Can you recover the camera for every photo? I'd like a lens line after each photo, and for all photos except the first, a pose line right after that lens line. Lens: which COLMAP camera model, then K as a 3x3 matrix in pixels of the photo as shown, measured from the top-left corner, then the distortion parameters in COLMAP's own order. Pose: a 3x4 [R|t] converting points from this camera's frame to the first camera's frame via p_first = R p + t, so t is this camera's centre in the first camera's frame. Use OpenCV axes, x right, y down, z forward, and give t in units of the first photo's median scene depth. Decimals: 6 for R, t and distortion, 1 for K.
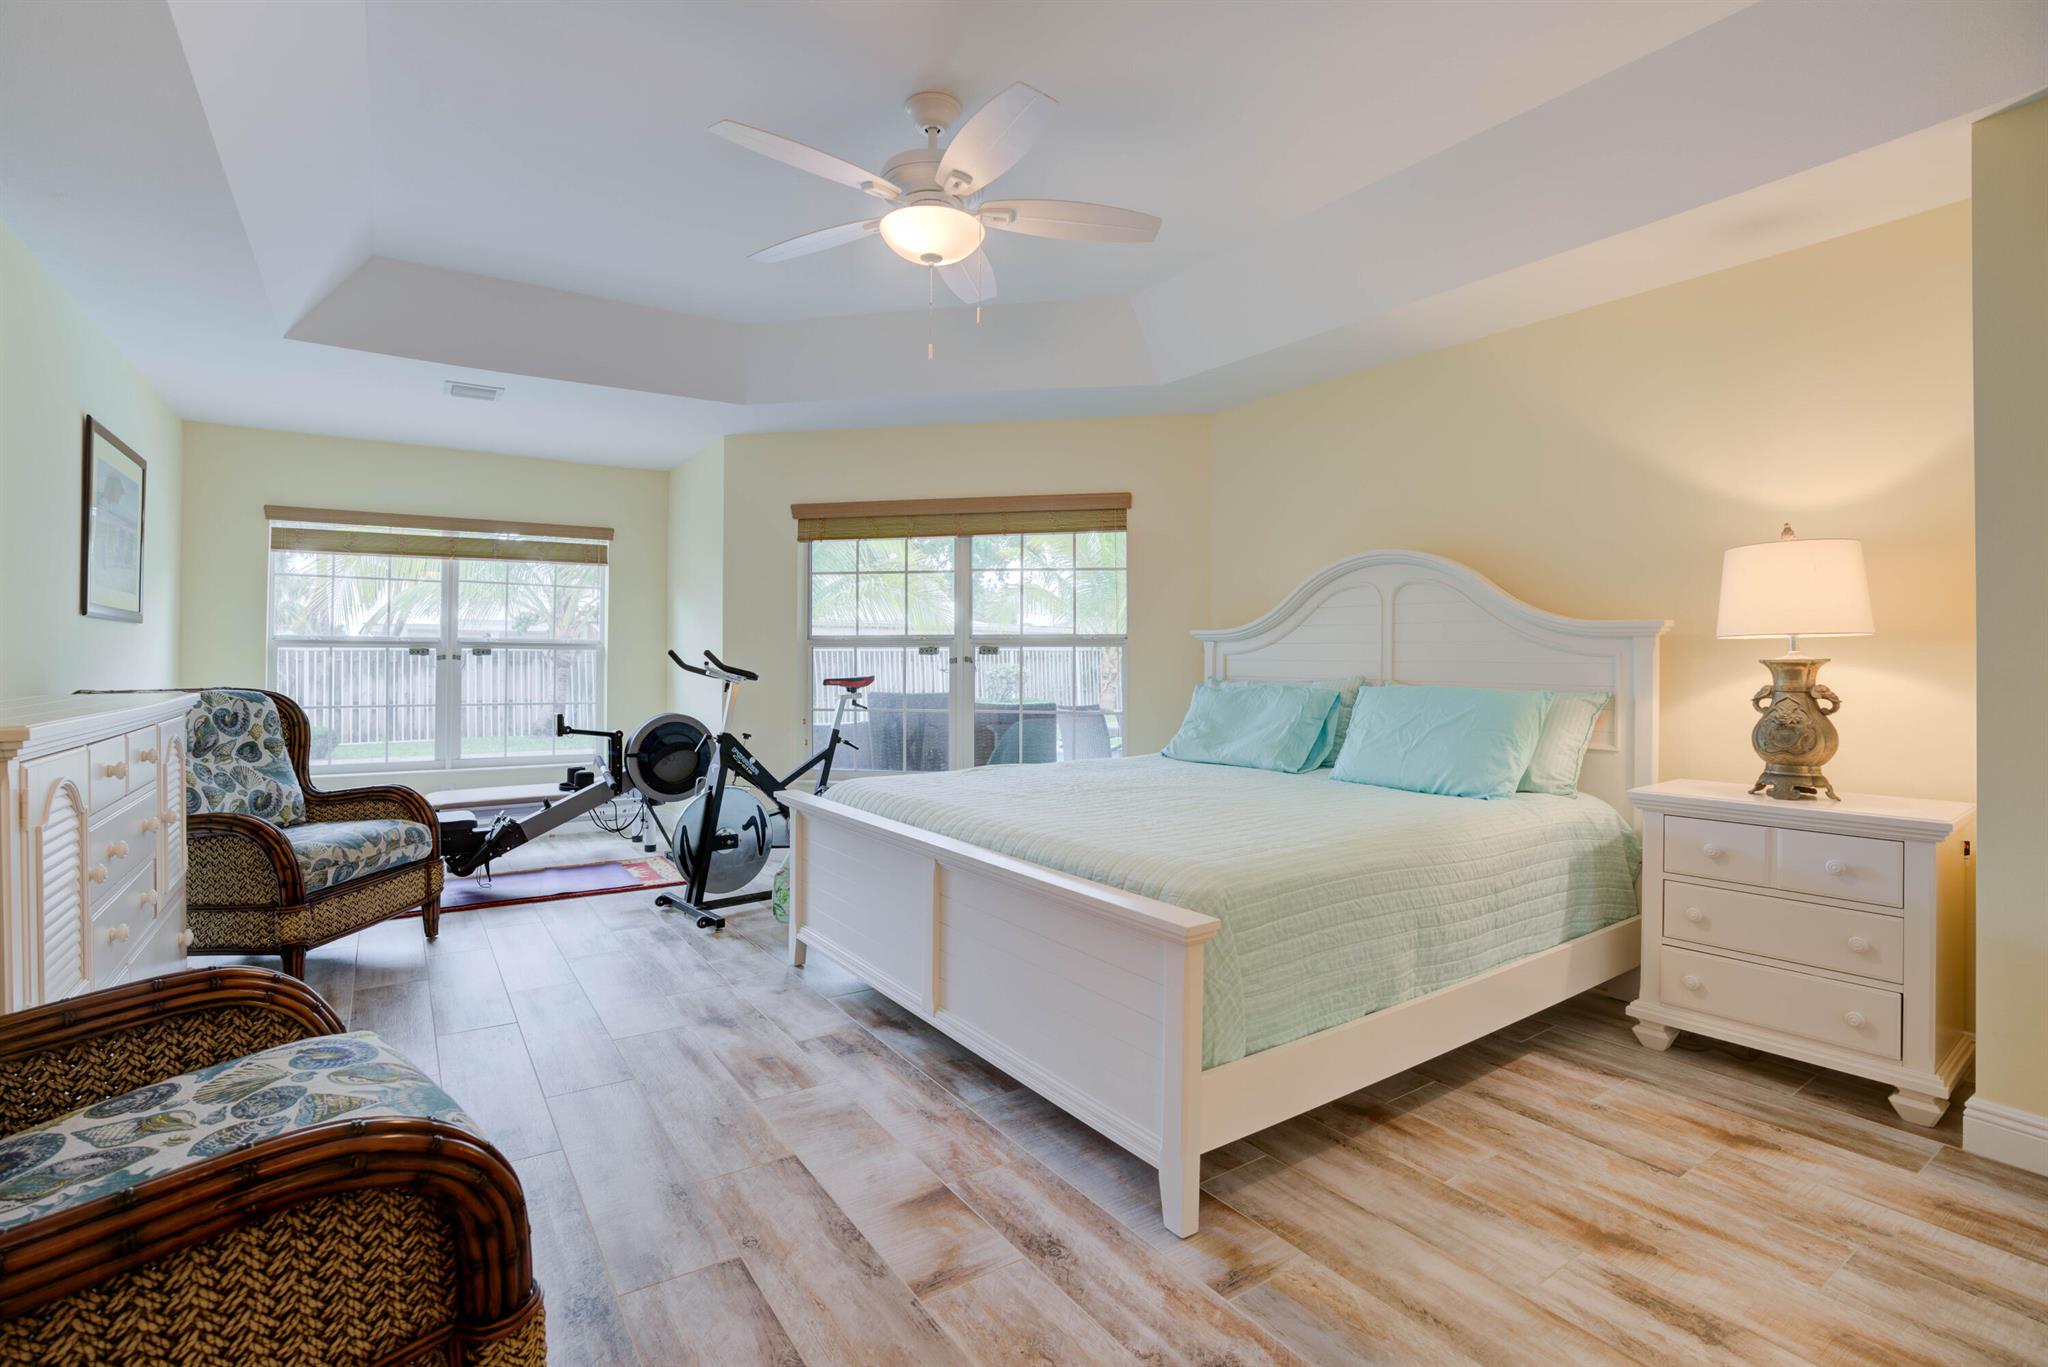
lens RADIAL K [[941.9, 0, 1014.4], [0, 941.9, 654.6], [0, 0, 1]] dist [-0.065398, 0.022205]
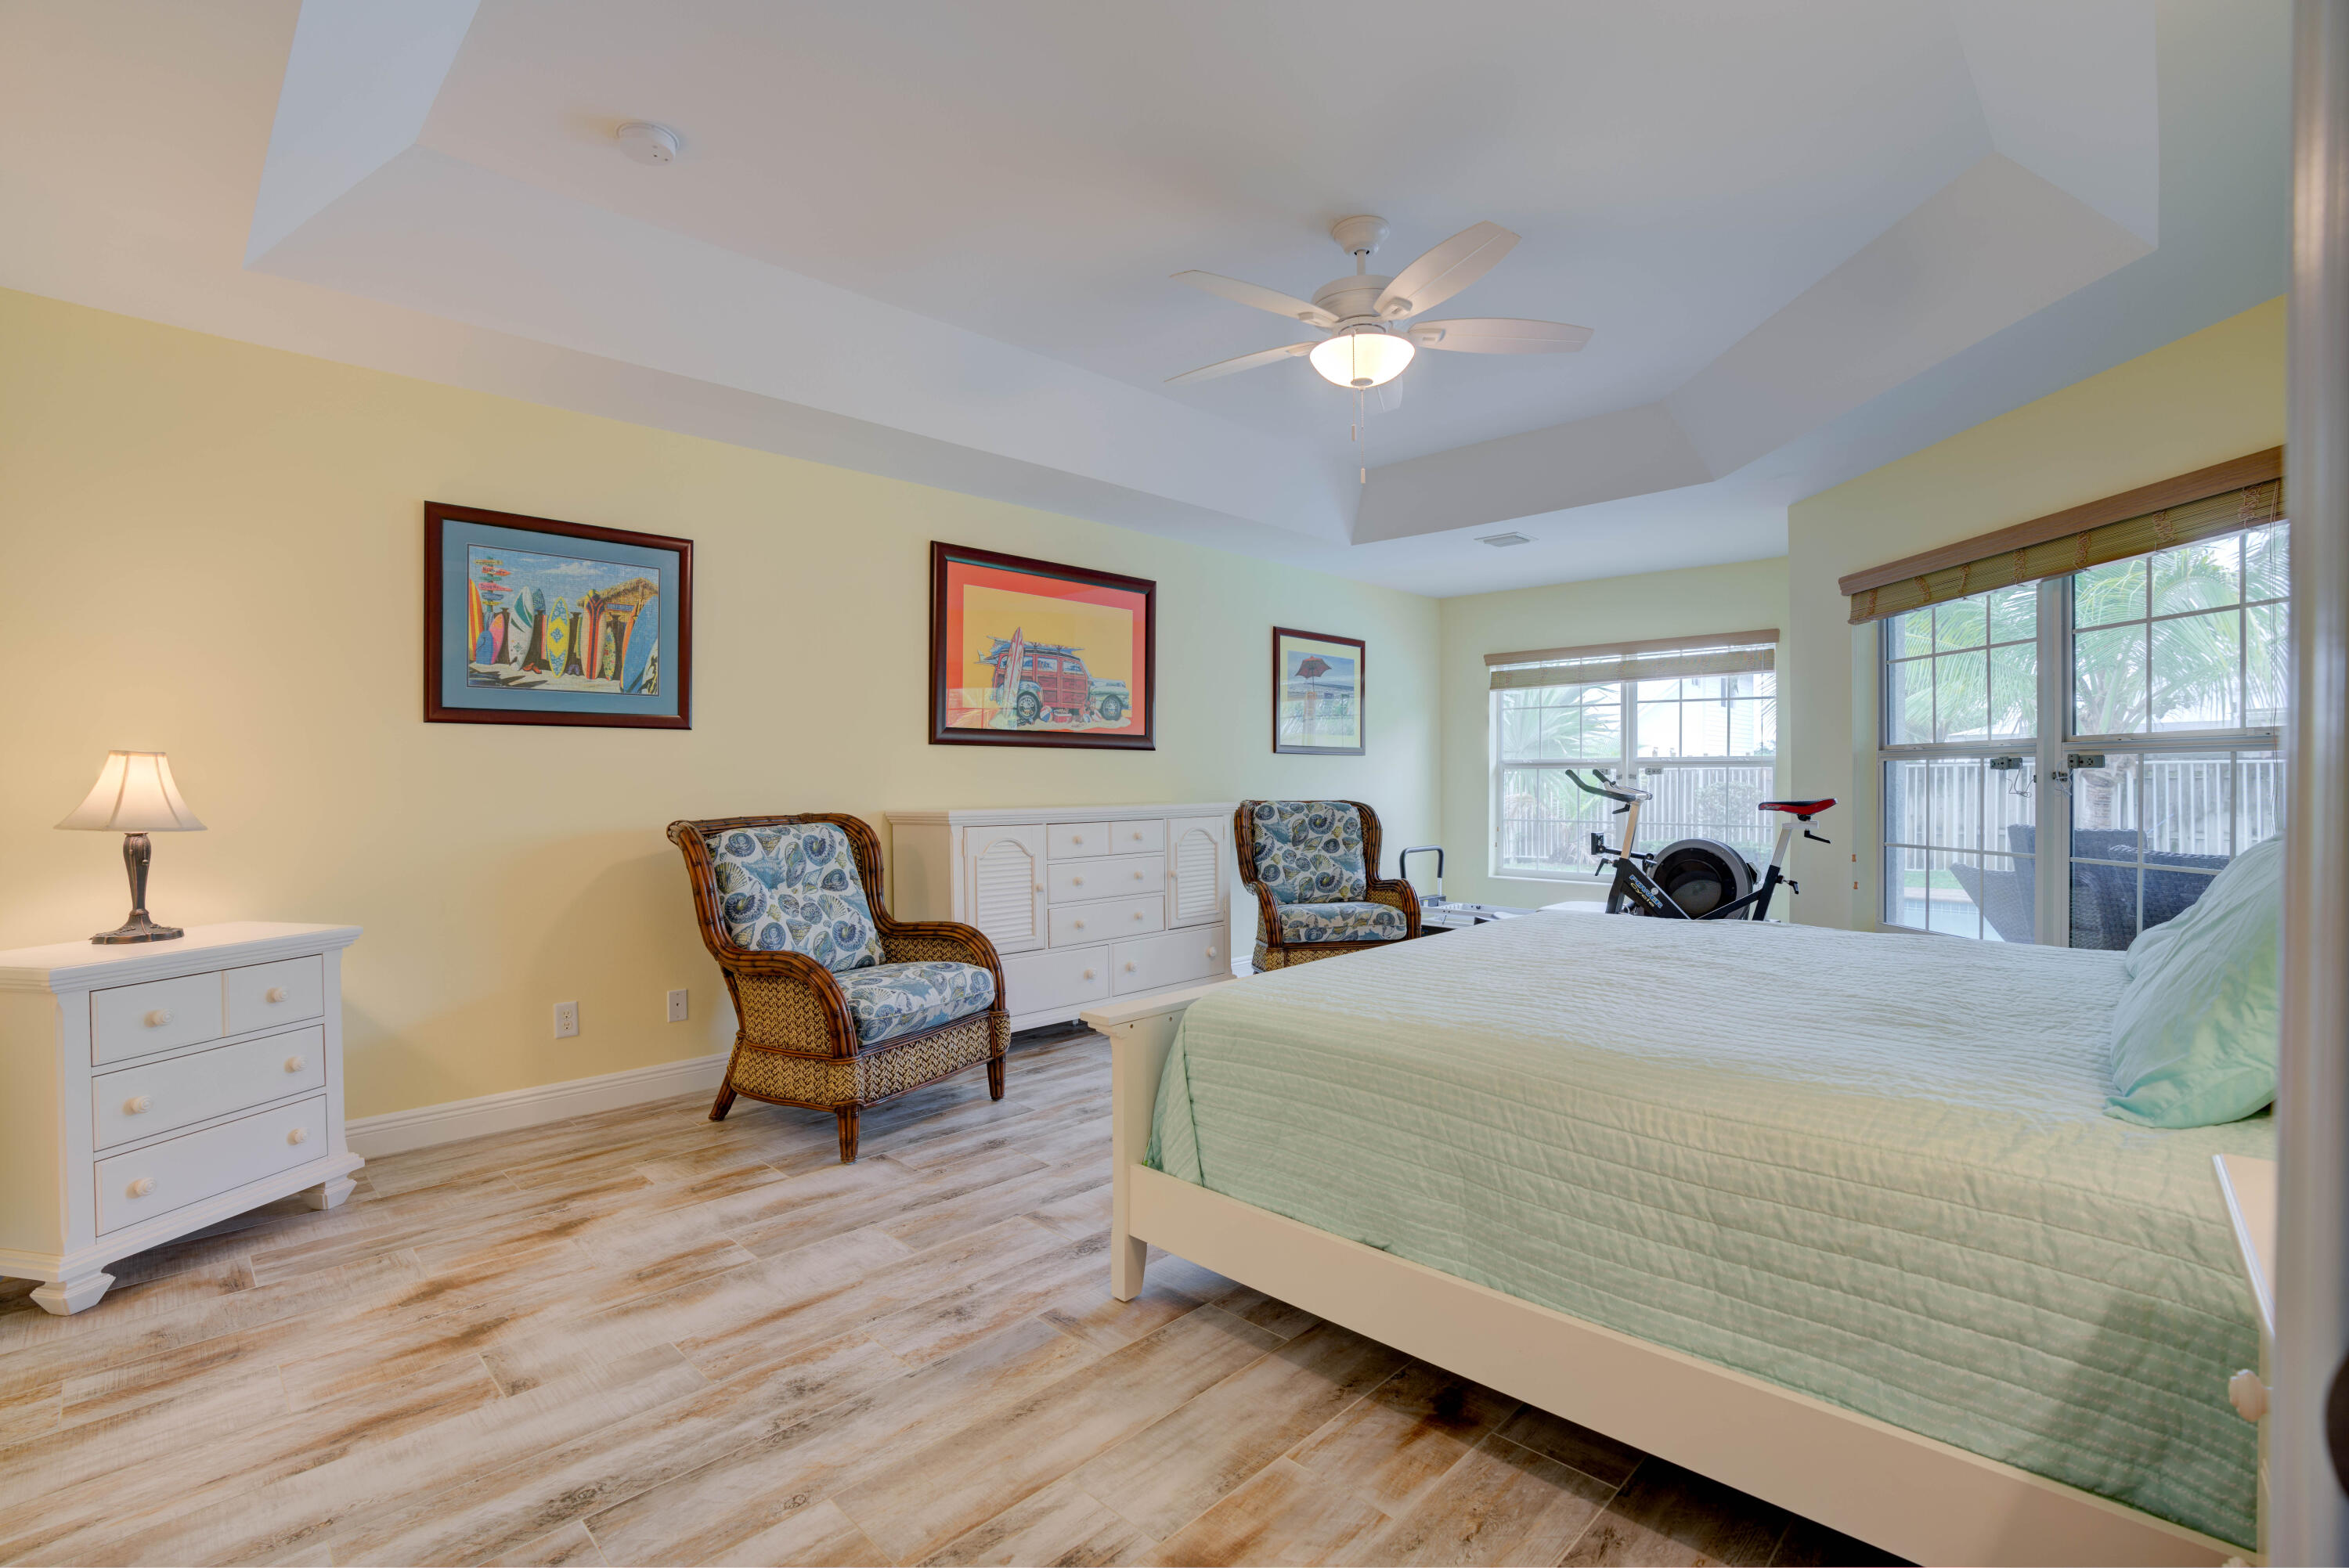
lens RADIAL K [[1078.6, 0, 1168.9], [0, 1078.6, 784.9], [0, 0, 1]] dist [-0.071300, 0.027008]
pose [[0.197497, 0.001792, -0.980302, 0.885862], [0.011446, 0.999926, 0.004134, 0.002565], [0.980237, -0.012037, 0.197462, 0.491841]]
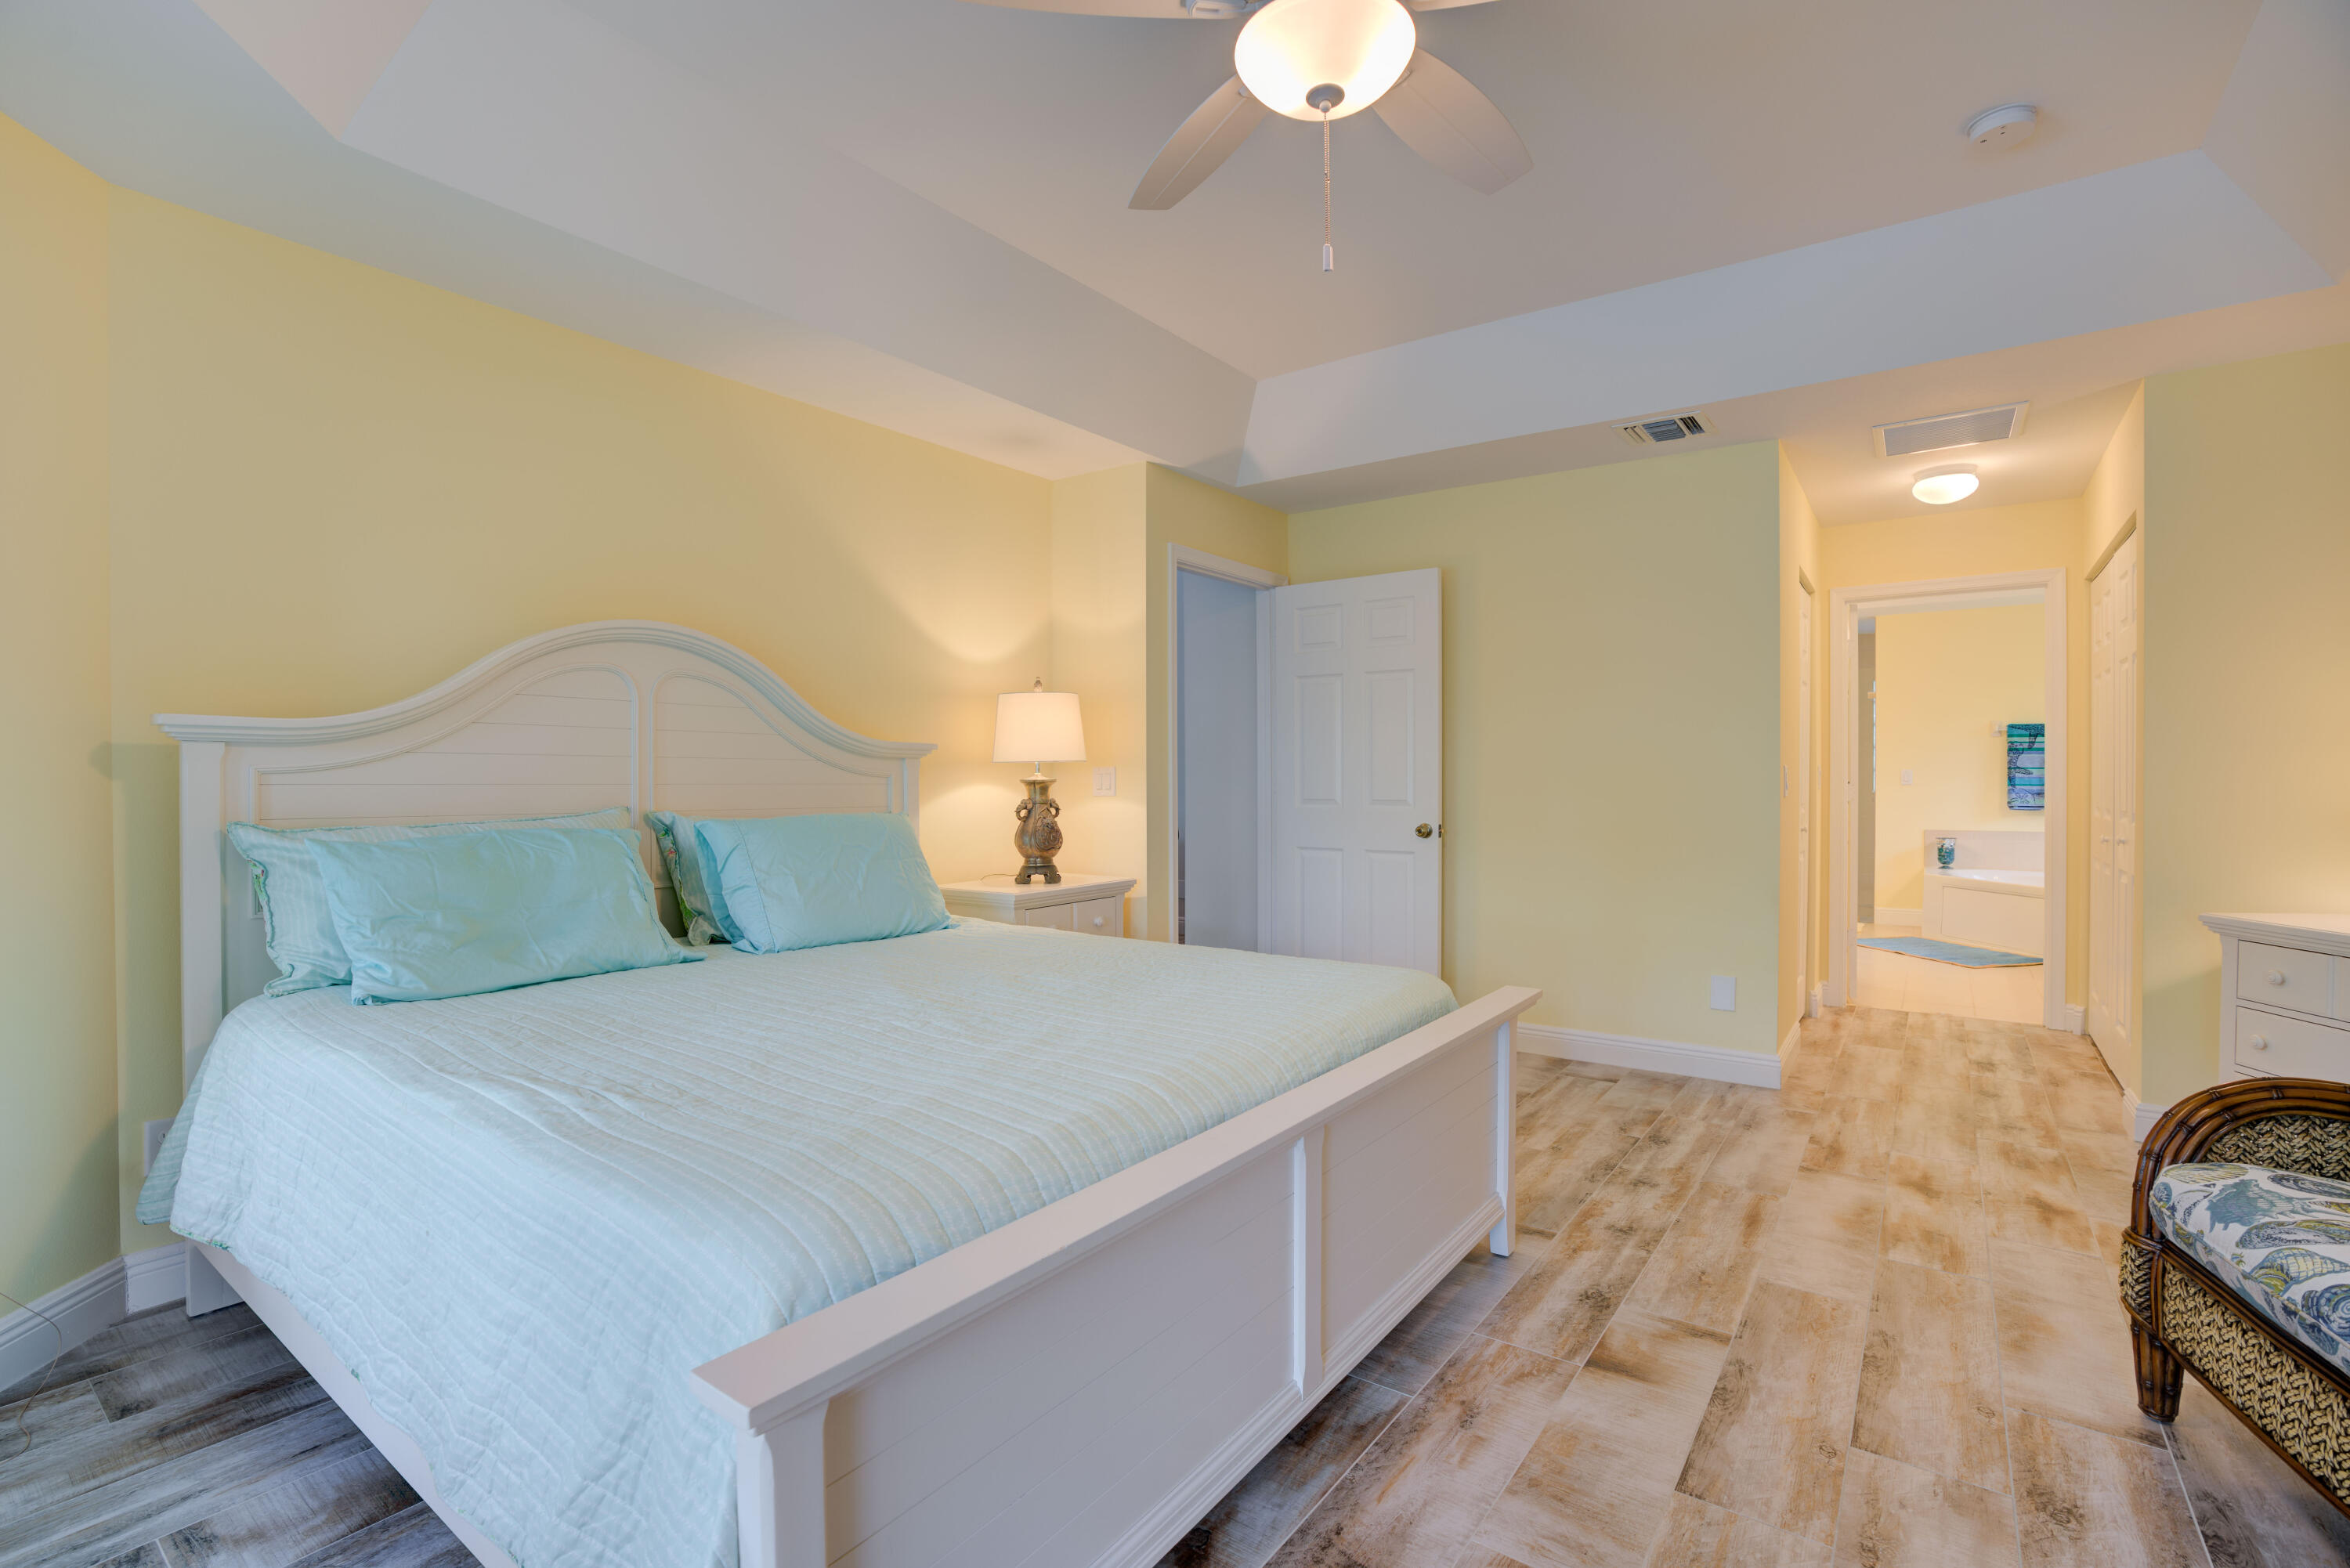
lens RADIAL K [[1070.2, 0, 1167.0], [0, 1070.2, 790.6], [0, 0, 1]] dist [-0.070237, 0.026011]
pose [[-0.329835, -0.014895, 0.943921, -0.597832], [-0.006358, 0.999888, 0.013556, -0.000949], [-0.944017, -0.001531, -0.329893, 1.150038]]
